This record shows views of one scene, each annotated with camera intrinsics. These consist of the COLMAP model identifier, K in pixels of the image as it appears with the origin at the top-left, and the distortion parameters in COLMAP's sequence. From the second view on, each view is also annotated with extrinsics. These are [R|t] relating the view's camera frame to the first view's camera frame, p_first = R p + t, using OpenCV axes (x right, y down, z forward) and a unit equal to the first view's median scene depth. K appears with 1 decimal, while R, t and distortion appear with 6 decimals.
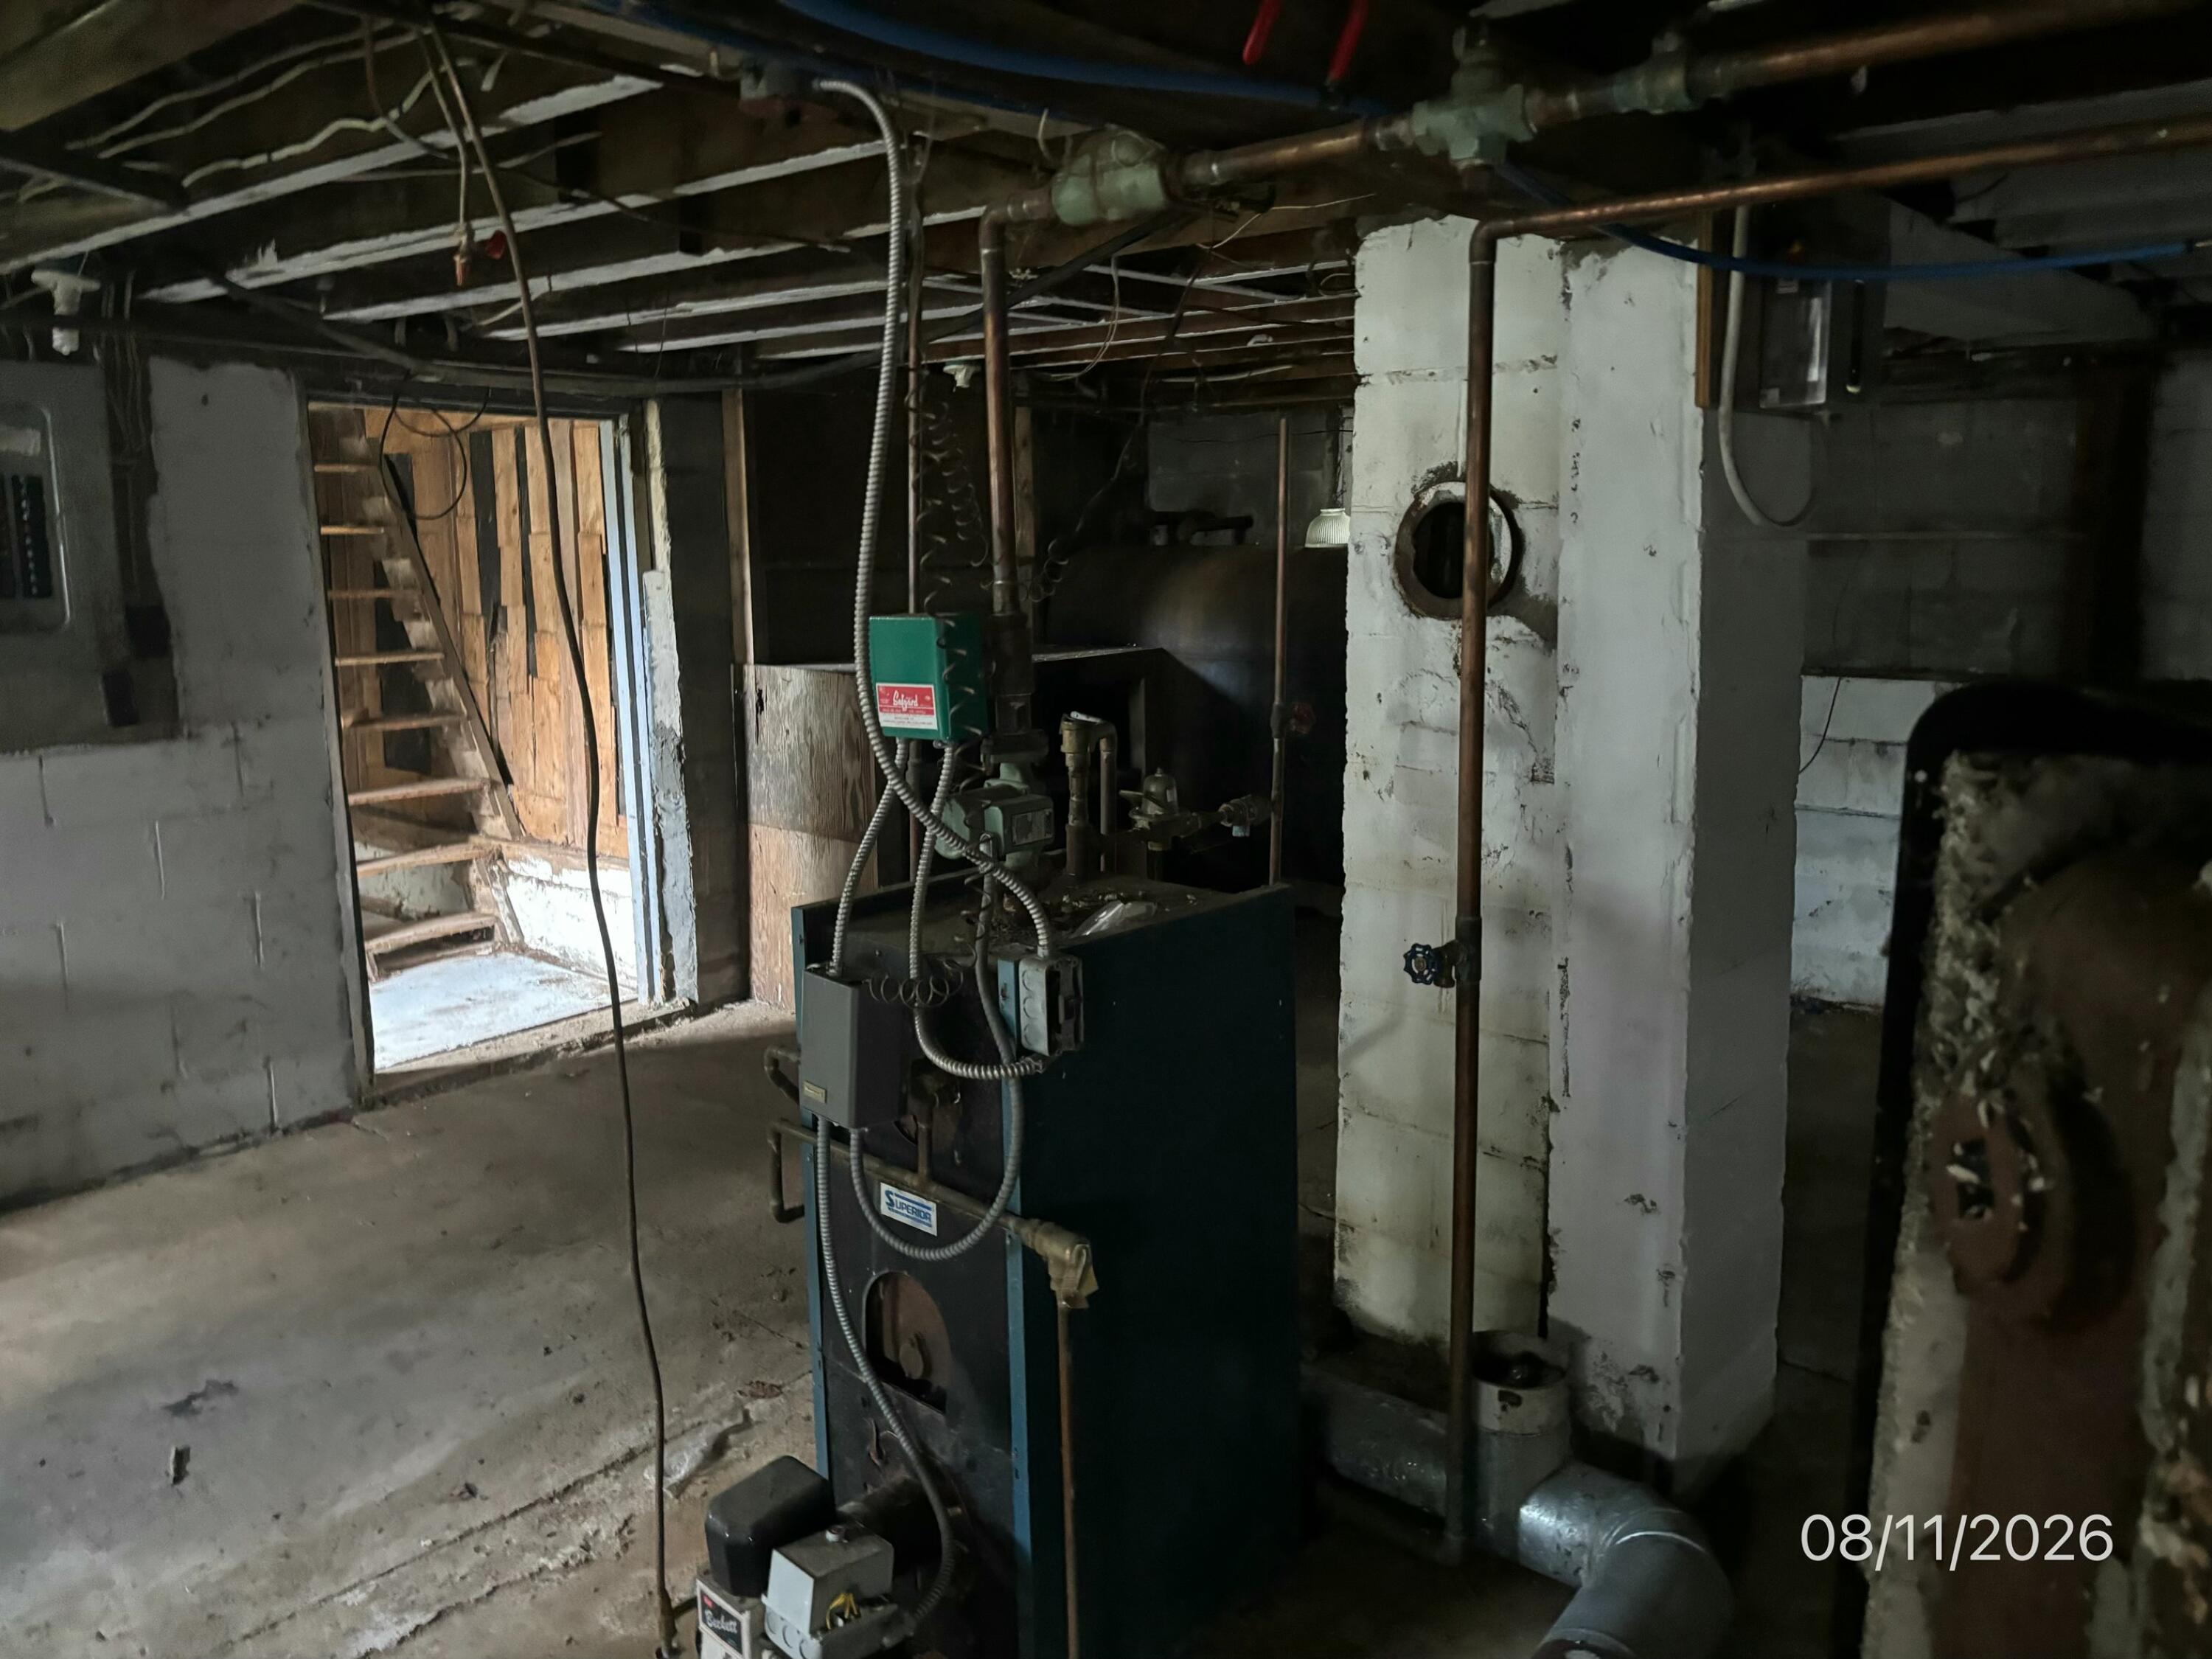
lens RADIAL K [[1679.6, 0, 1106.0], [0, 1679.6, 829.5], [0, 0, 1]] dist [0.011990, 0.001458]
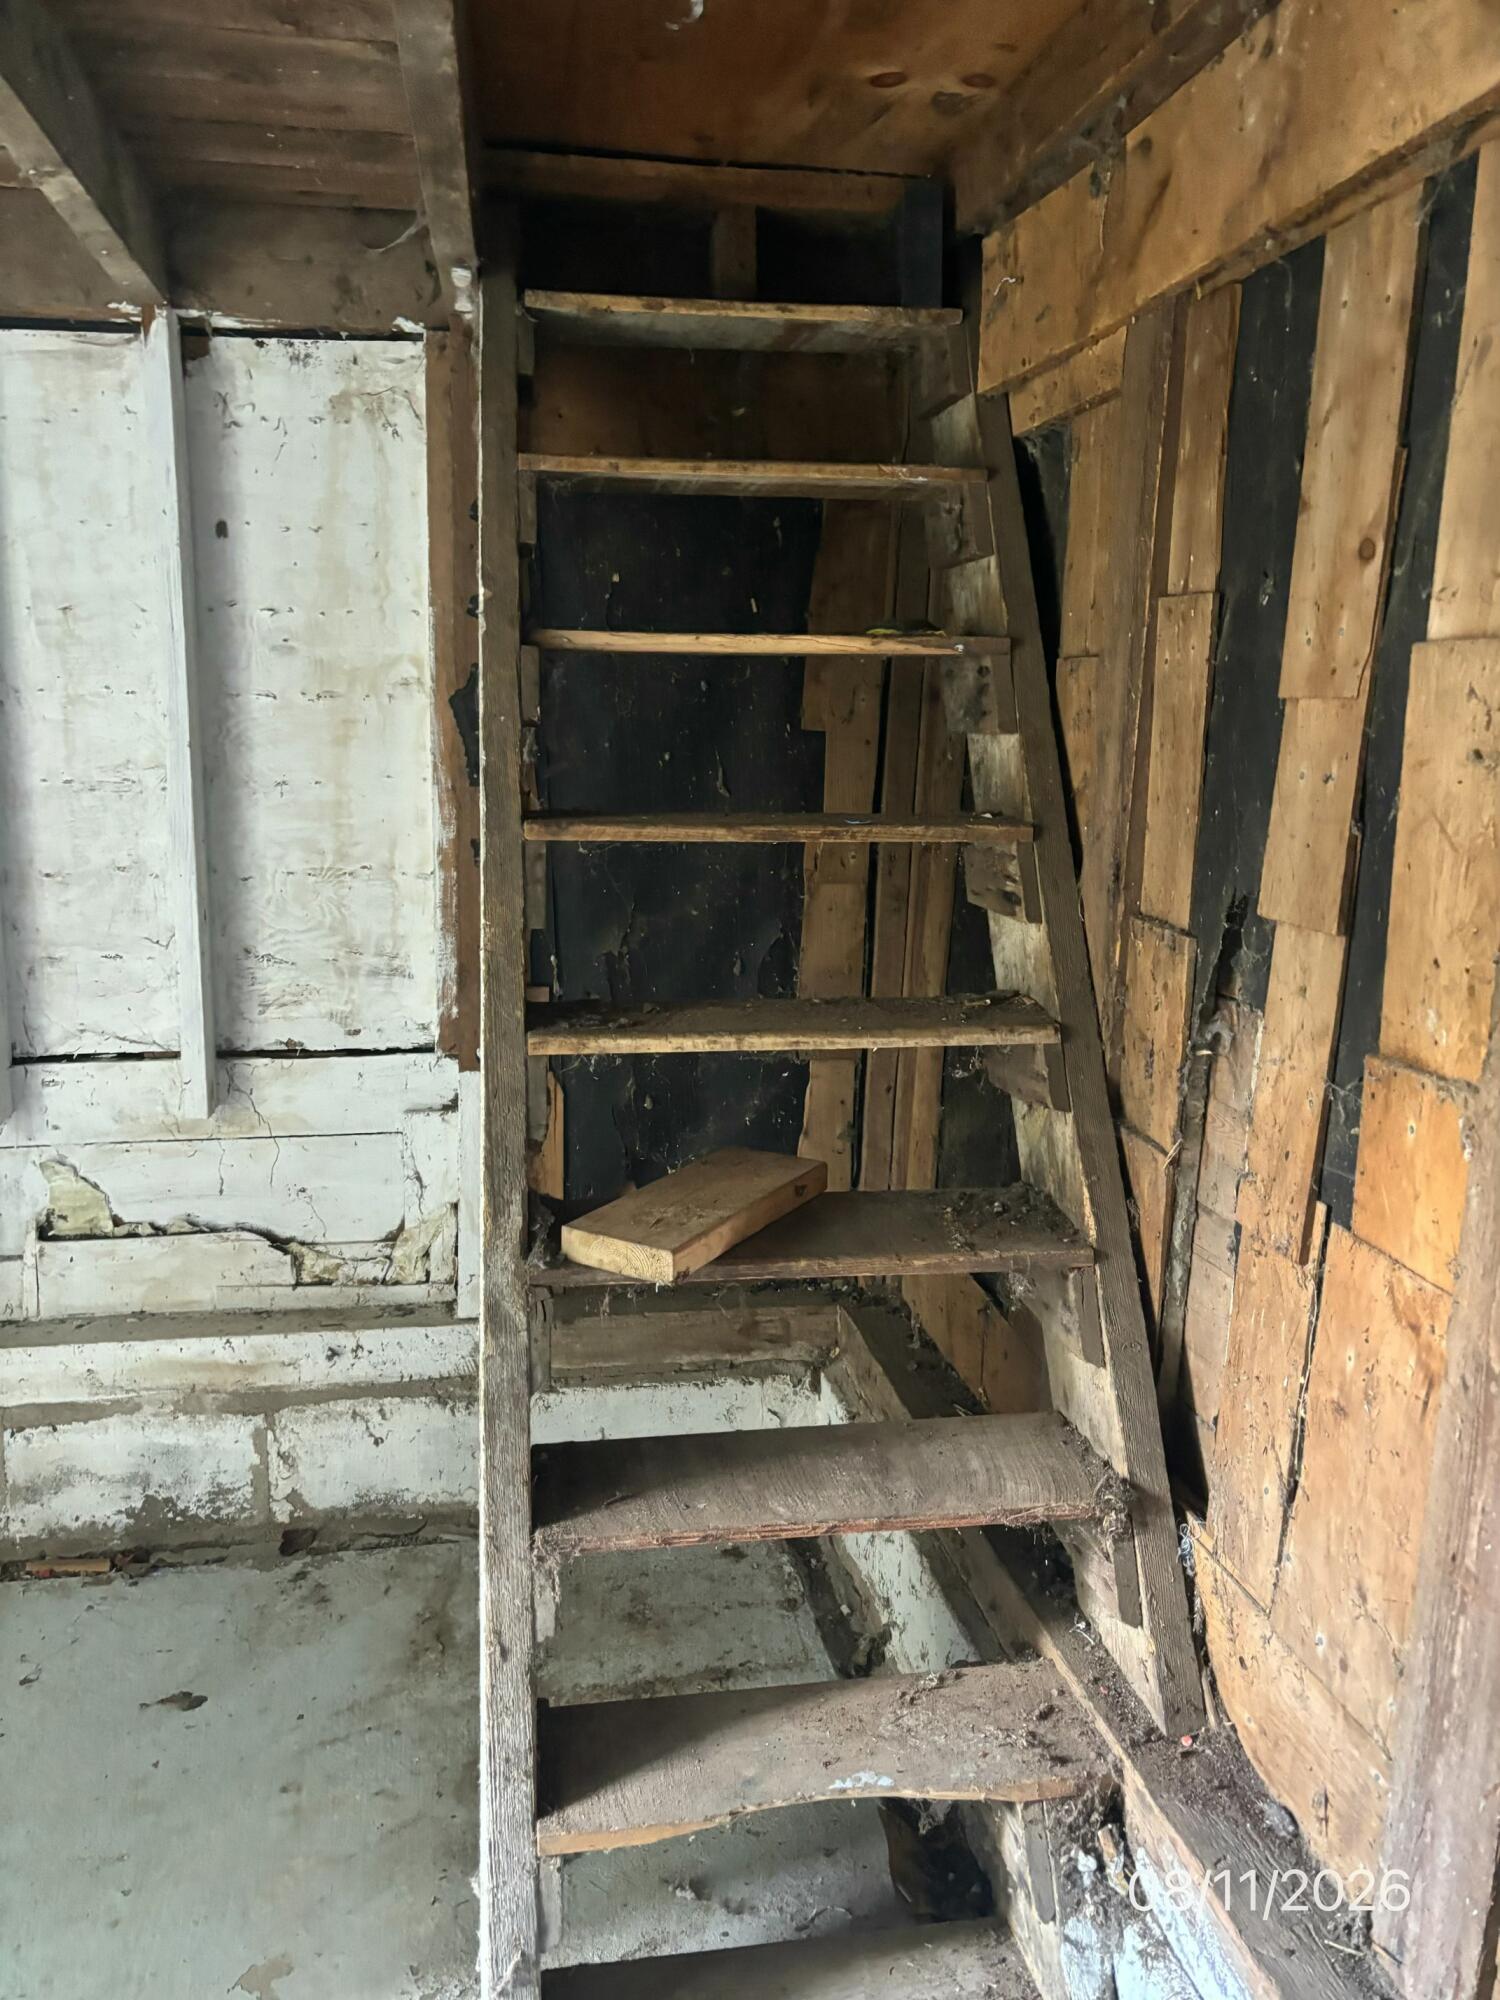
lens RADIAL K [[1518.6, 0, 750.0], [0, 1518.6, 1000.0], [0, 0, 1]] dist [0.011990, 0.001458]
pose [[0.770480, 0.146166, -0.620480, -0.263761], [-0.134592, 0.988715, 0.065781, -0.123053], [0.623093, 0.032829, 0.781458, 0.745668]]
